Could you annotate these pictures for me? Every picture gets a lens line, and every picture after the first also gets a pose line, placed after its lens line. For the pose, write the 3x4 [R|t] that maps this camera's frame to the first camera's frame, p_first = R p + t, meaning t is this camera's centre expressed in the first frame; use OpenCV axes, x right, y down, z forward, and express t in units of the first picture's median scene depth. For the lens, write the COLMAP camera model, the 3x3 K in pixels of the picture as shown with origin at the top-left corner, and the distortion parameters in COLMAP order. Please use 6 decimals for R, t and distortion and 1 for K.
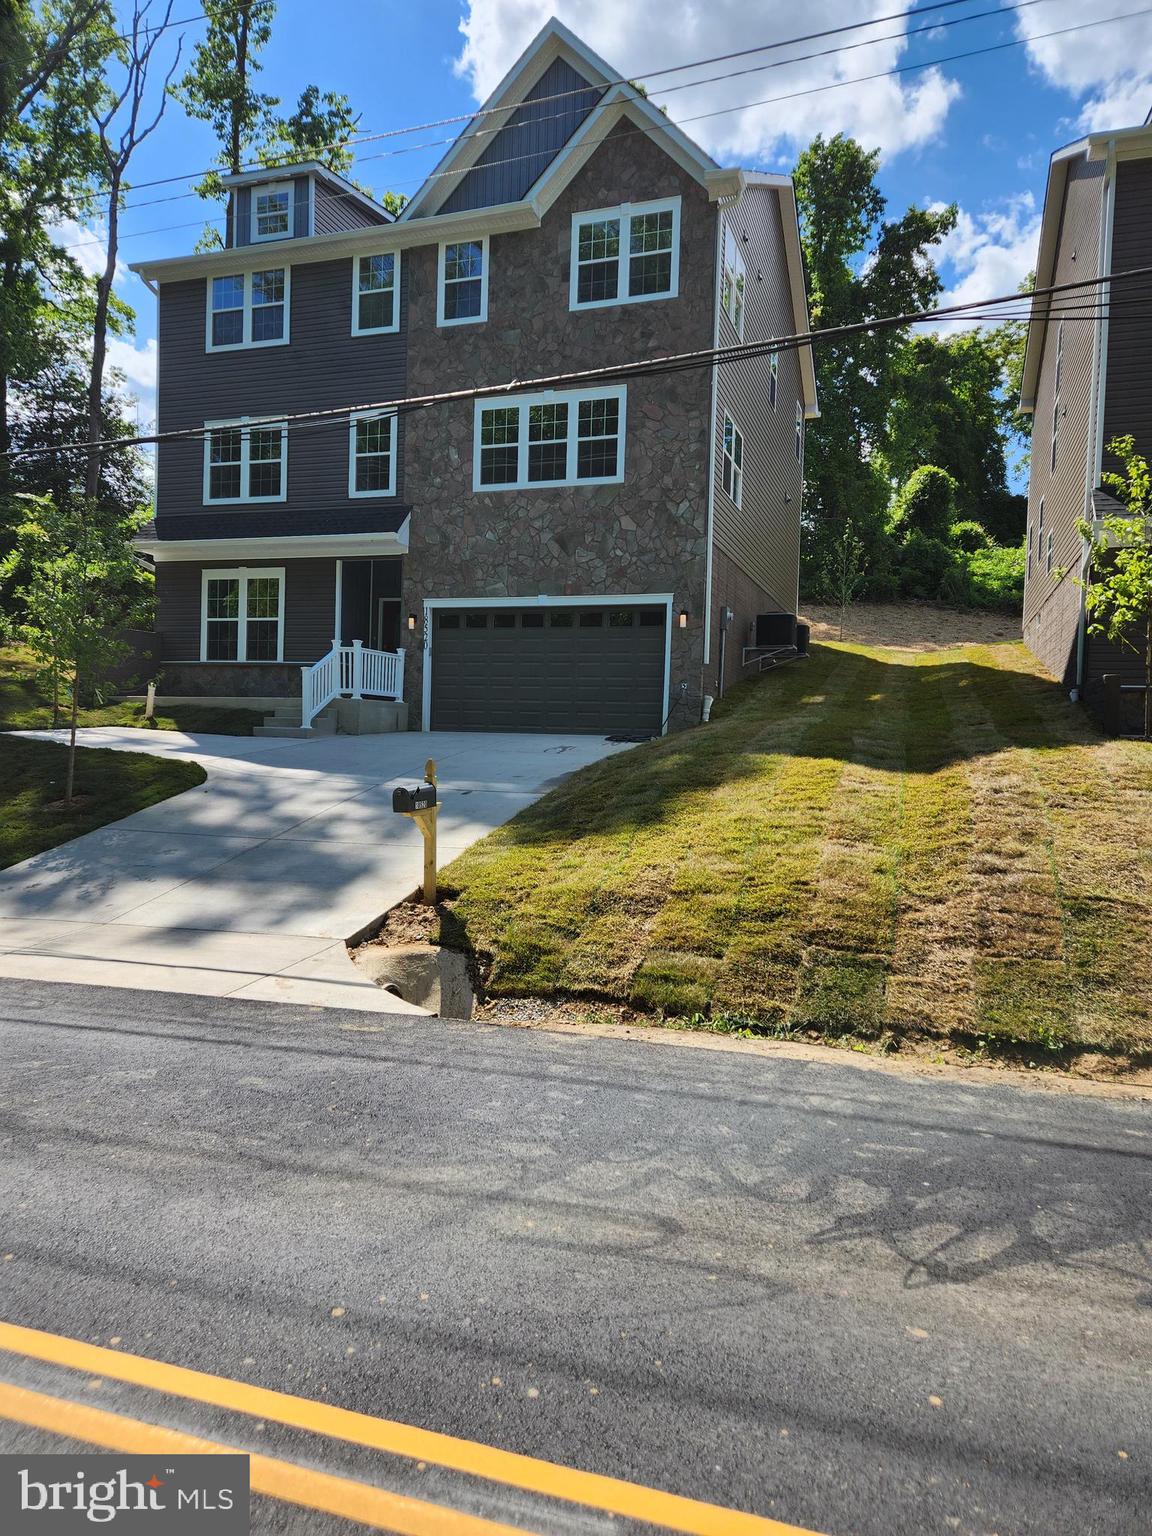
lens RADIAL K [[1018.6, 0, 576.4], [0, 1018.6, 759.5], [0, 0, 1]] dist [0.084237, -0.064990]
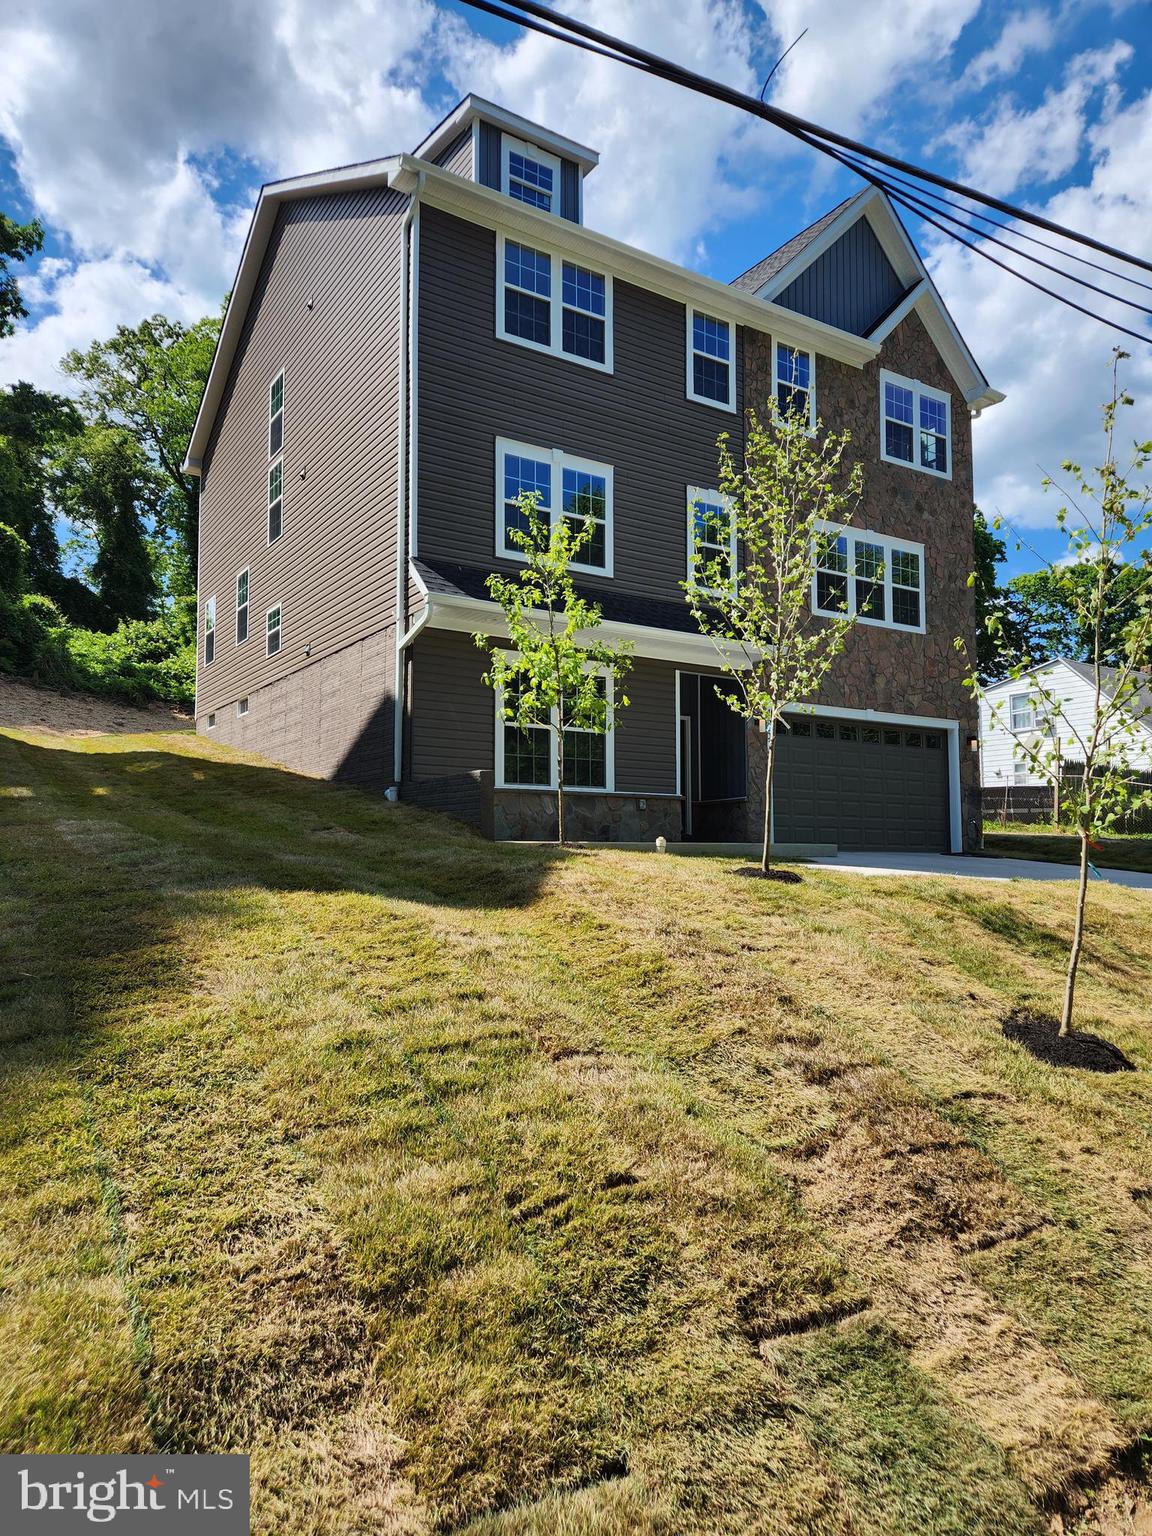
lens RADIAL K [[1018.6, 0, 592.3], [0, 1018.6, 760.3], [0, 0, 1]] dist [0.084237, -0.064990]
pose [[0.597887, 0.041182, 0.800522, -0.953098], [0.023283, 0.997366, -0.068698, -0.073435], [-0.801242, 0.059713, 0.595353, 0.625887]]
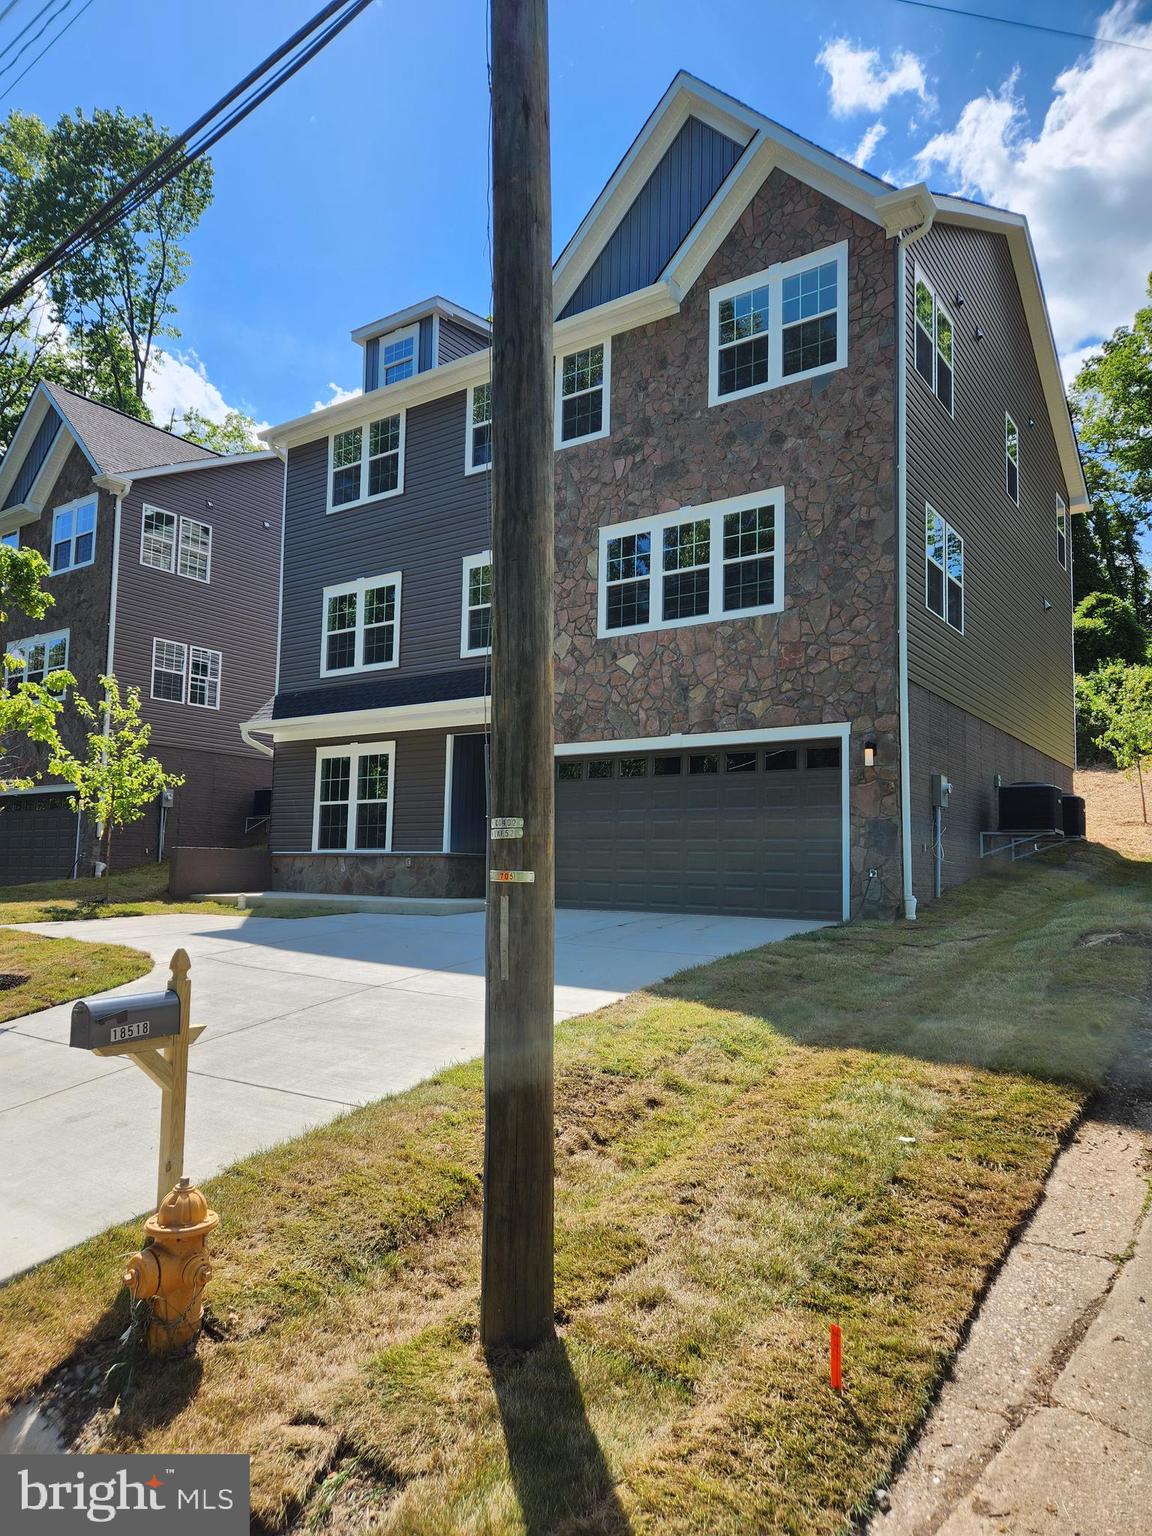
lens RADIAL K [[1018.6, 0, 546.2], [0, 1018.6, 781.5], [0, 0, 1]] dist [0.084237, -0.064990]
pose [[0.961427, -0.038027, -0.272420, 0.075902], [0.006410, 0.993226, -0.116023, -0.057879], [0.274987, 0.109802, 0.955157, 0.238164]]
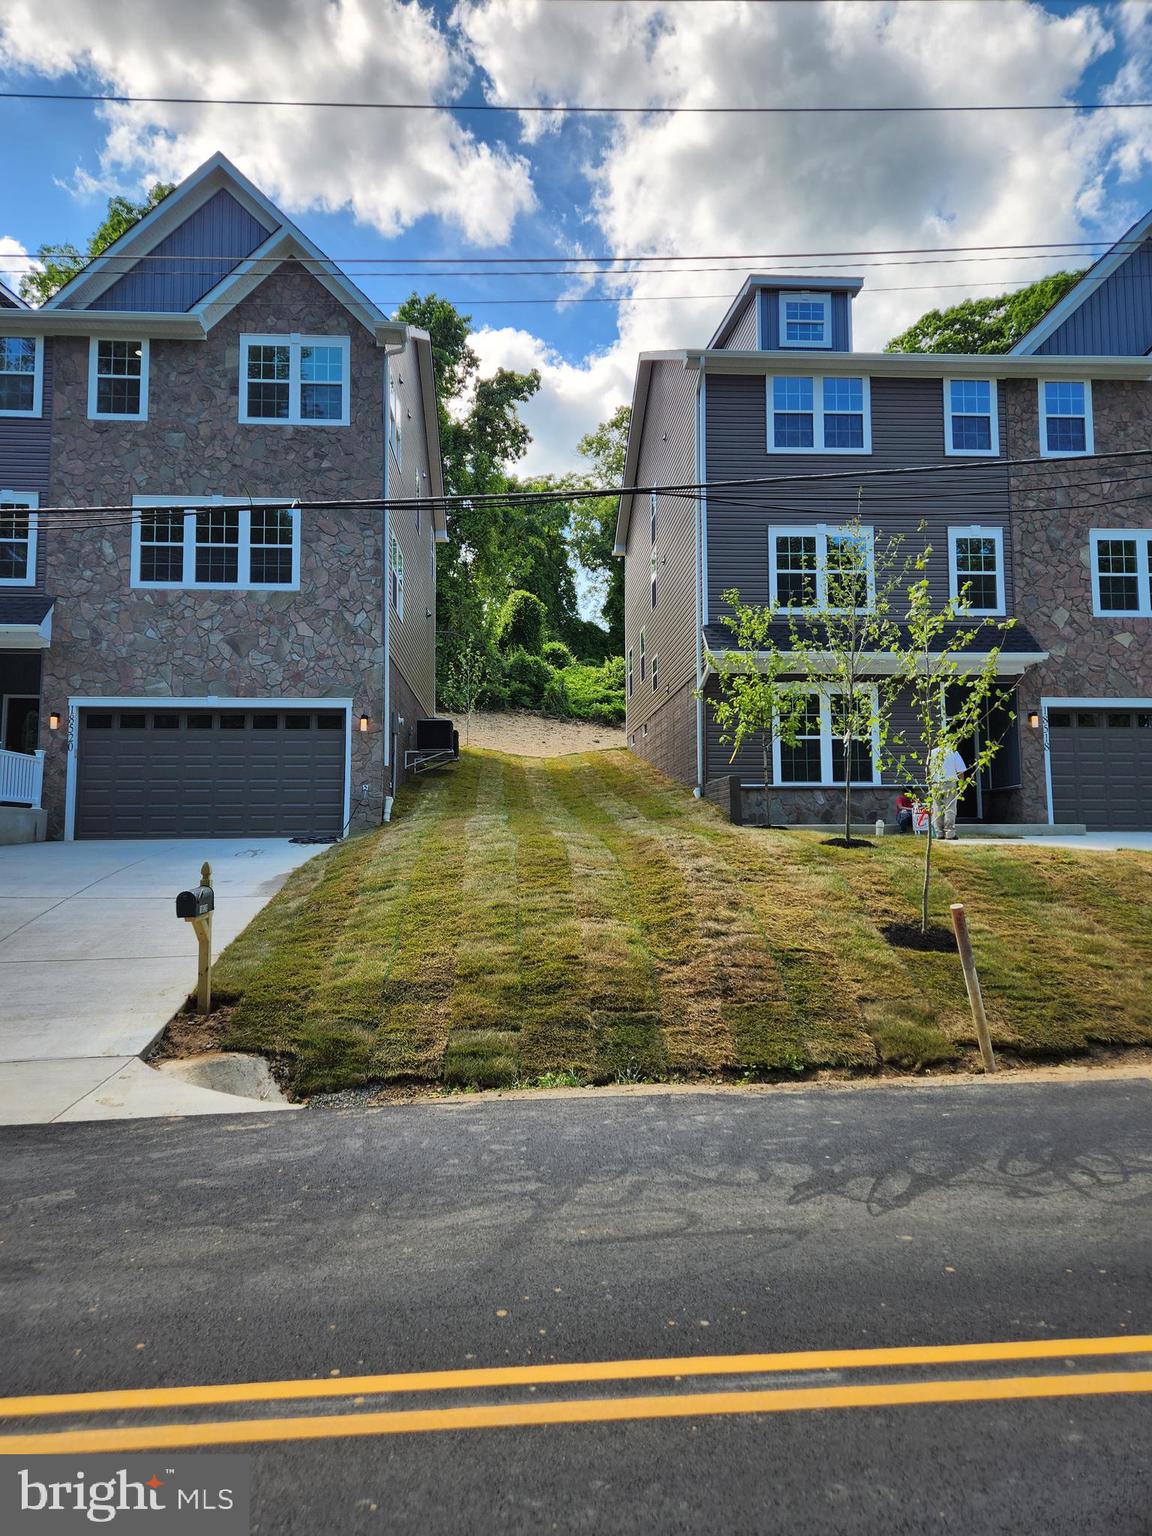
lens RADIAL K [[1018.6, 0, 571.1], [0, 1018.6, 753.9], [0, 0, 1]] dist [0.084237, -0.064990]
pose [[0.920926, 0.003544, 0.389721, -0.098852], [0.037688, 0.994462, -0.098102, 0.003256], [-0.387911, 0.105033, 0.915693, -0.027471]]
